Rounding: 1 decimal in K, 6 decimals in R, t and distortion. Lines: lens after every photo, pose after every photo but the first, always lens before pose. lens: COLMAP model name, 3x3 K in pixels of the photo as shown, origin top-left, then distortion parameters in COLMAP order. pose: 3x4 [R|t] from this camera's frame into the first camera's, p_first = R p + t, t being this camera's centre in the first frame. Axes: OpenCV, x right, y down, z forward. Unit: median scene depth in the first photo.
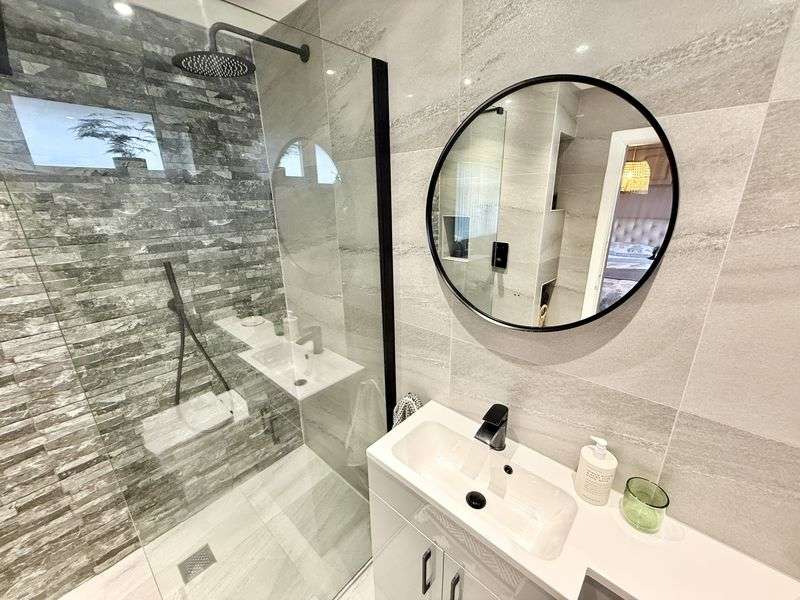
lens RADIAL K [[319.5, 0, 399.8], [0, 319.5, 298.3], [0, 0, 1]] dist [0.001416, -0.000033]
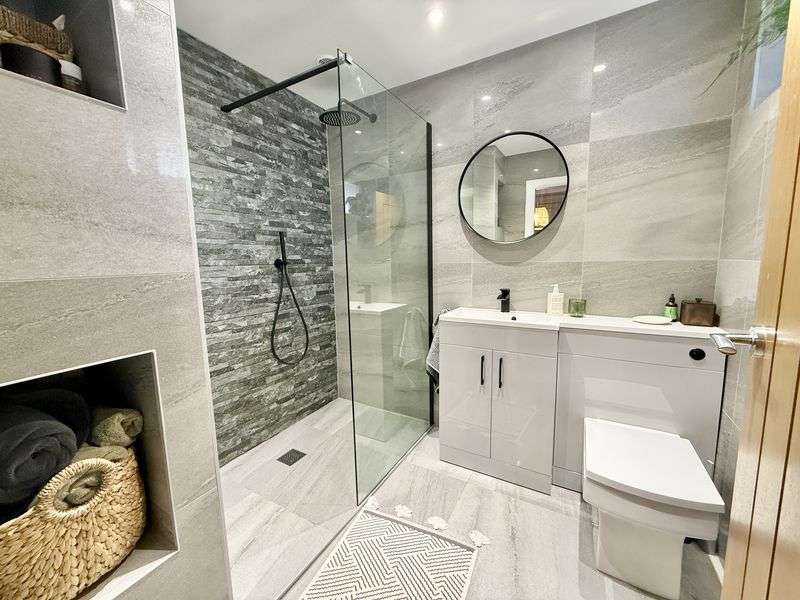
lens RADIAL K [[319.5, 0, 399.8], [0, 319.5, 298.3], [0, 0, 1]] dist [0.001416, -0.000033]
pose [[0.977250, -0.025342, 0.210571, -0.489070], [0.064206, 0.981598, -0.179843, 0.483368], [-0.202138, 0.189272, 0.960893, -0.484837]]
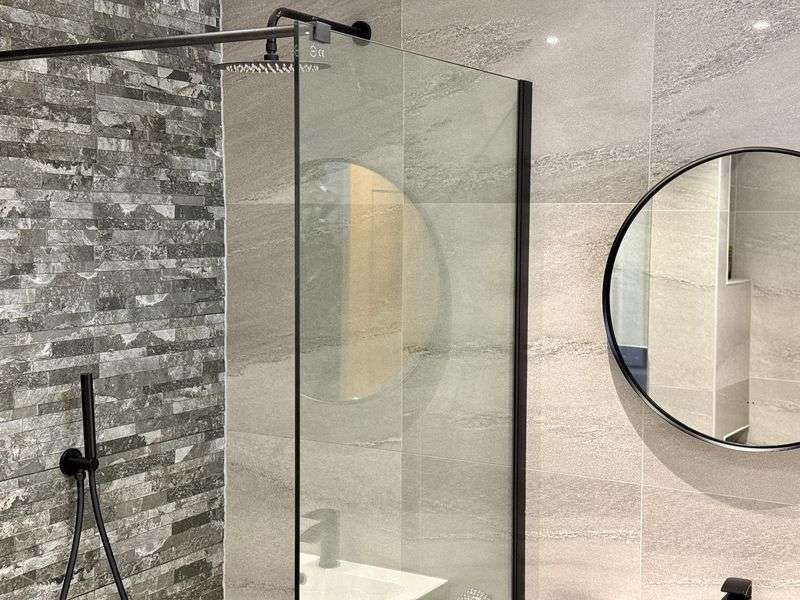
lens RADIAL K [[1107.8, 0, 400.0], [0, 1107.8, 300.0], [0, 0, 1]] dist [0.196220, -0.415123]
pose [[0.977874, 0.011680, 0.208868, -0.590953], [0.037272, 0.972738, -0.228893, 0.197147], [-0.205847, 0.231613, 0.950780, -0.825985]]
